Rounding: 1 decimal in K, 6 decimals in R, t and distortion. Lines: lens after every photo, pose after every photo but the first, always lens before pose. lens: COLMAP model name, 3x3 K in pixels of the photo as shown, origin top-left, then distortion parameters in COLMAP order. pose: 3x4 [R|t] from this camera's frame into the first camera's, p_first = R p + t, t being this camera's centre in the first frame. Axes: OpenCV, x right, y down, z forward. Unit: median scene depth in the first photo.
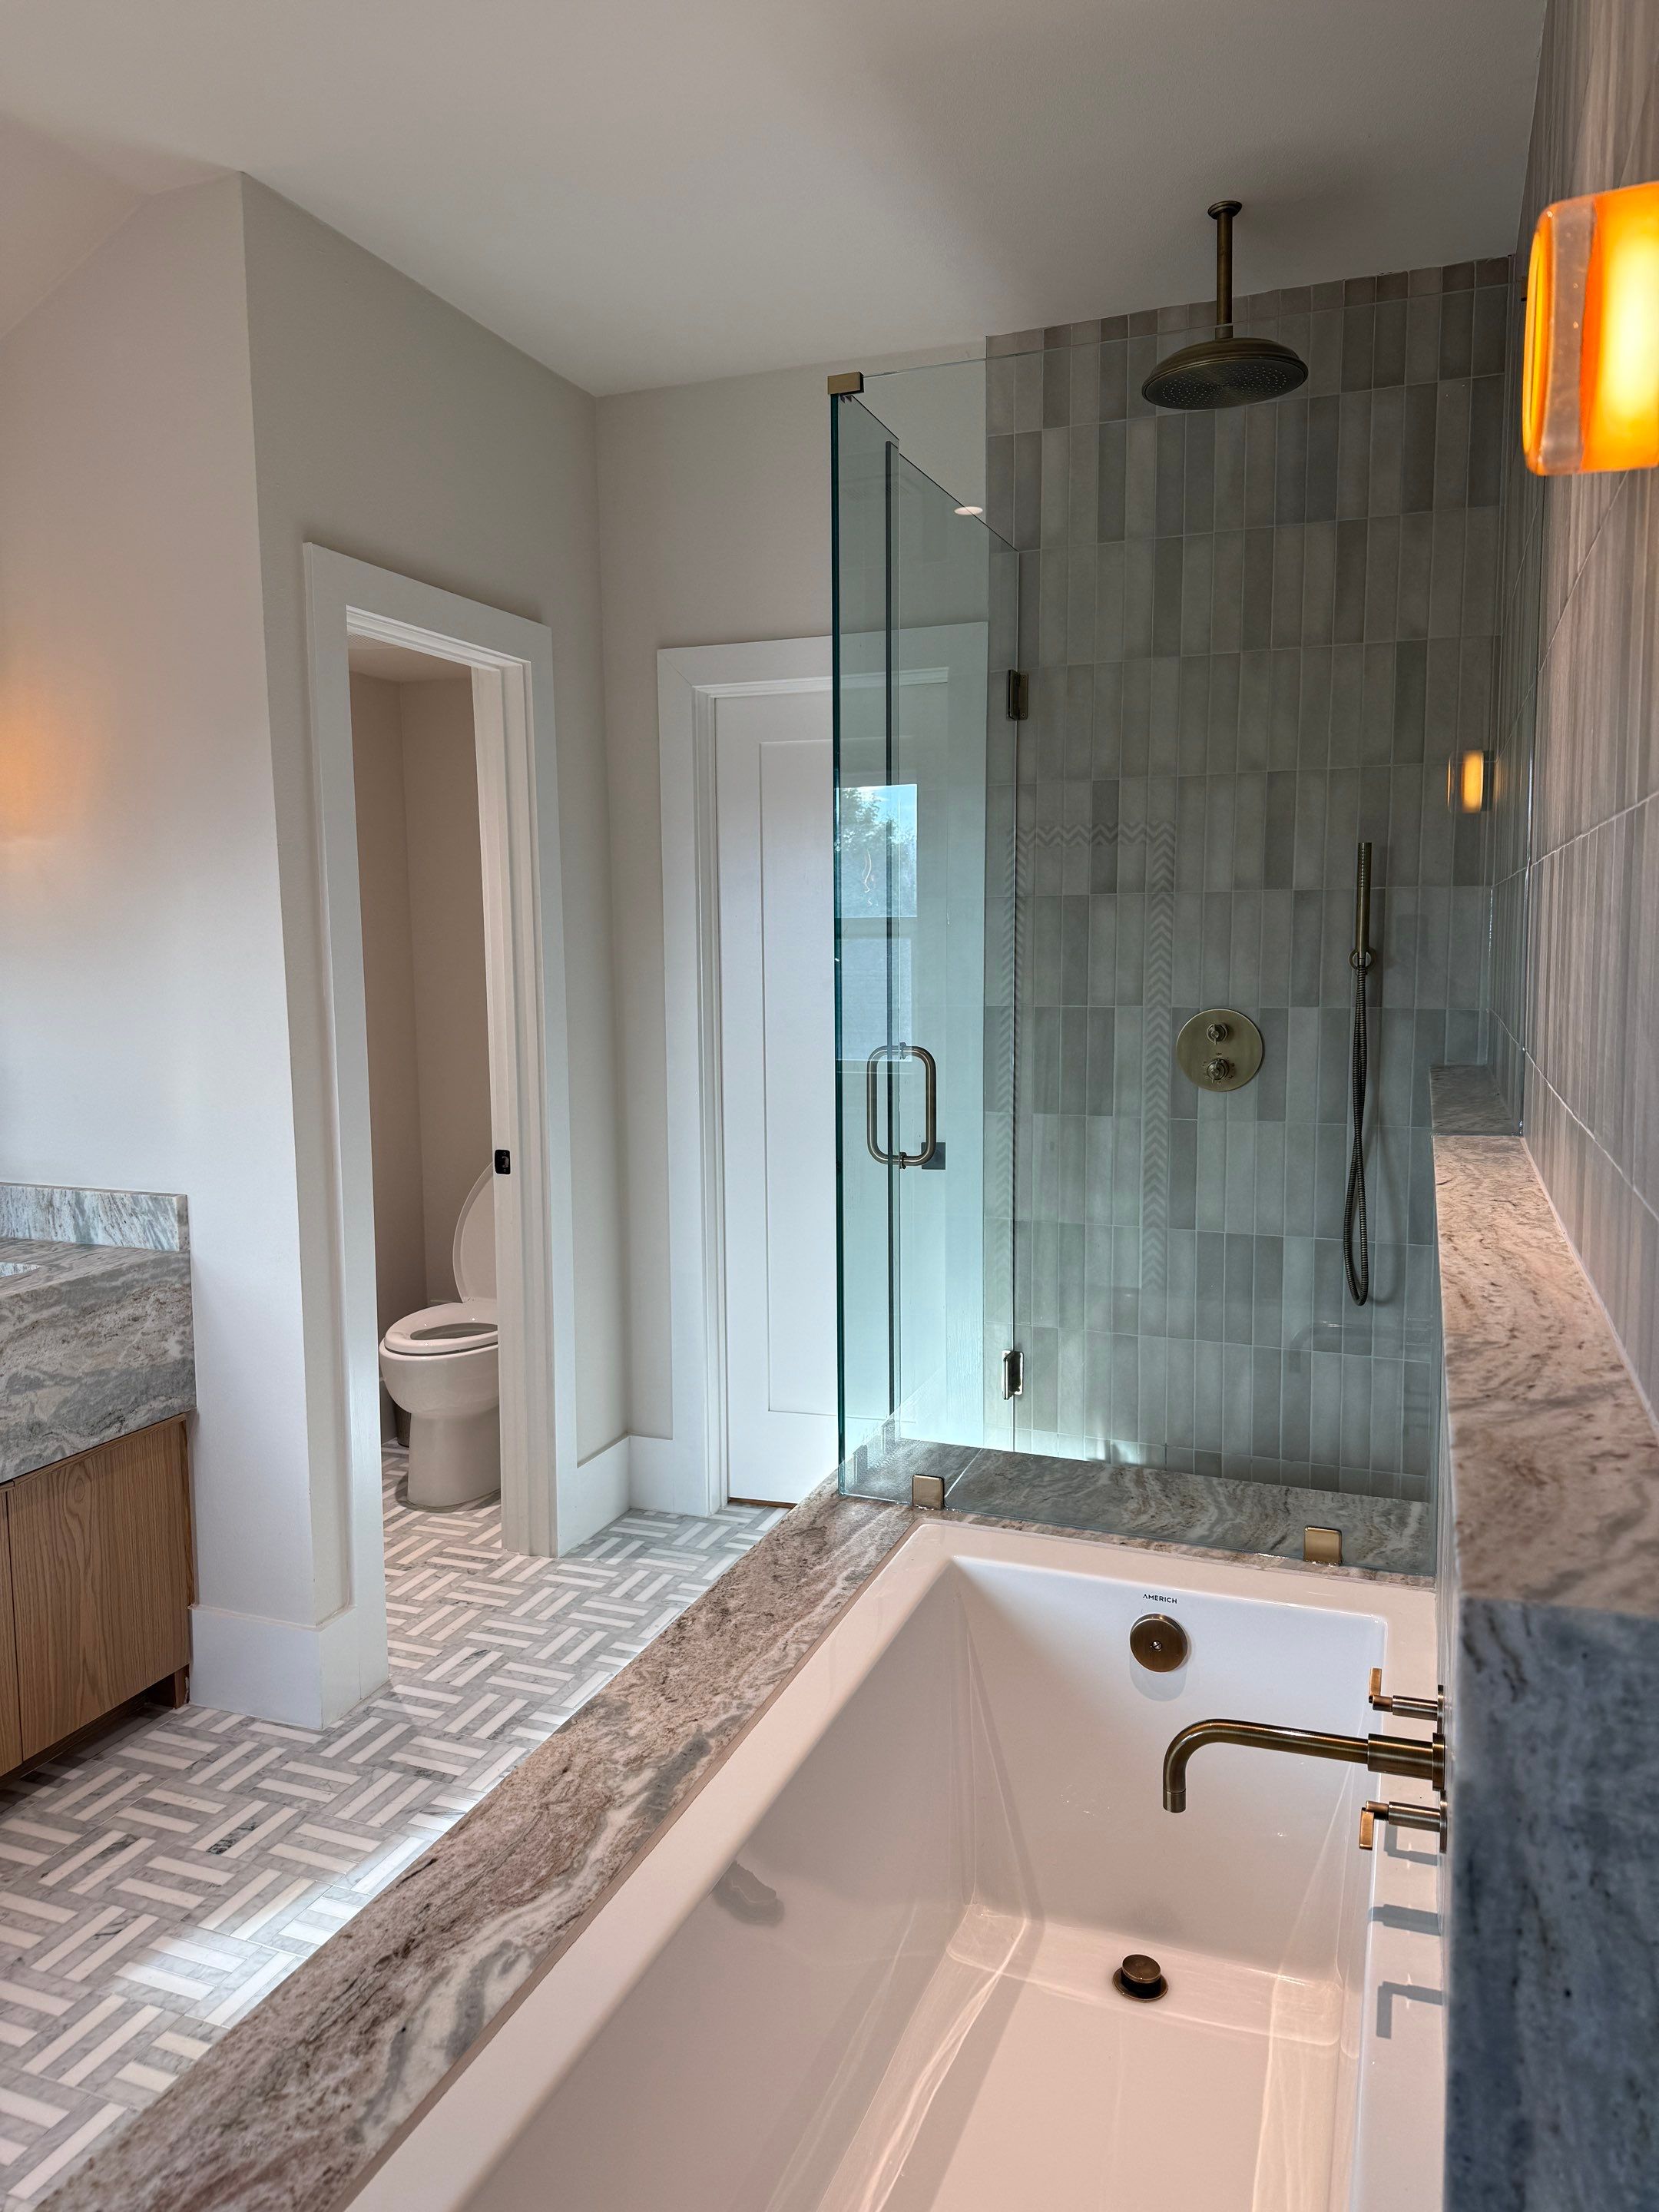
lens RADIAL K [[1571.2, 0, 817.1], [0, 1571.2, 1082.0], [0, 0, 1]] dist [0.032435, -0.030239]
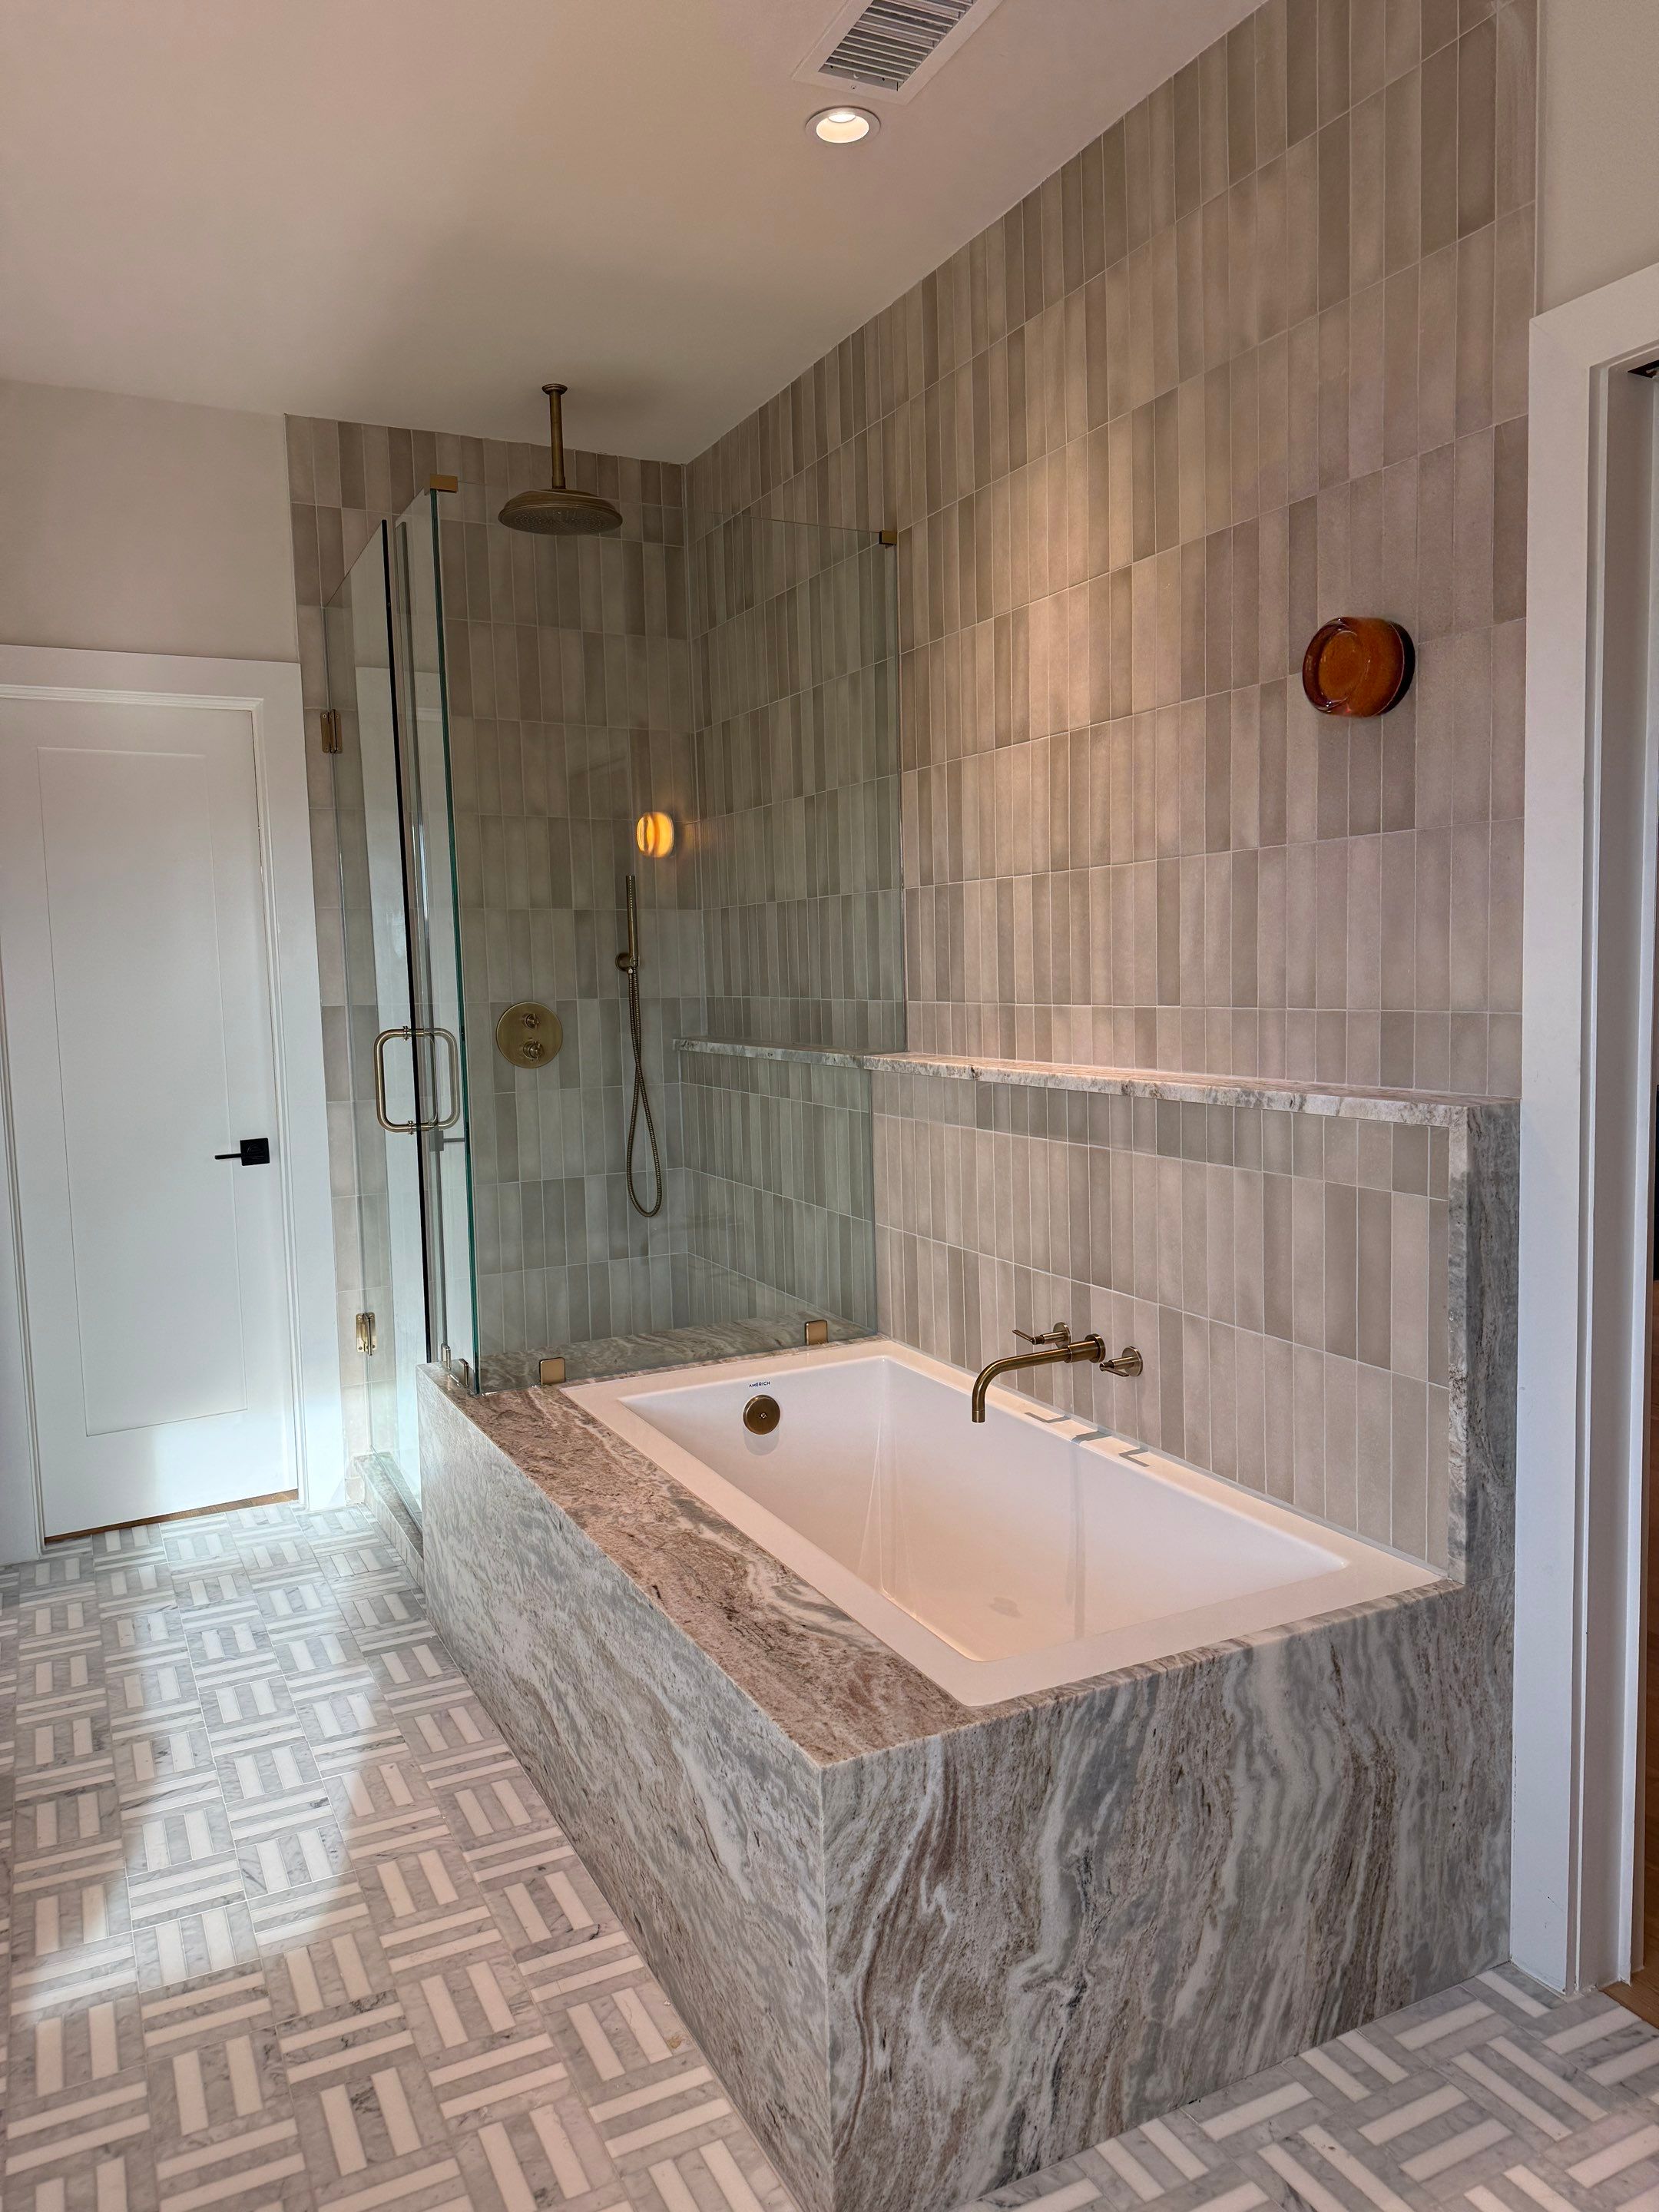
lens RADIAL K [[1571.2, 0, 820.4], [0, 1571.2, 1106.5], [0, 0, 1]] dist [0.032435, -0.030239]
pose [[0.667038, -0.075281, 0.741210, -0.610976], [0.092992, 0.995514, 0.017422, 0.042451], [-0.739197, 0.057305, 0.671047, -0.013275]]
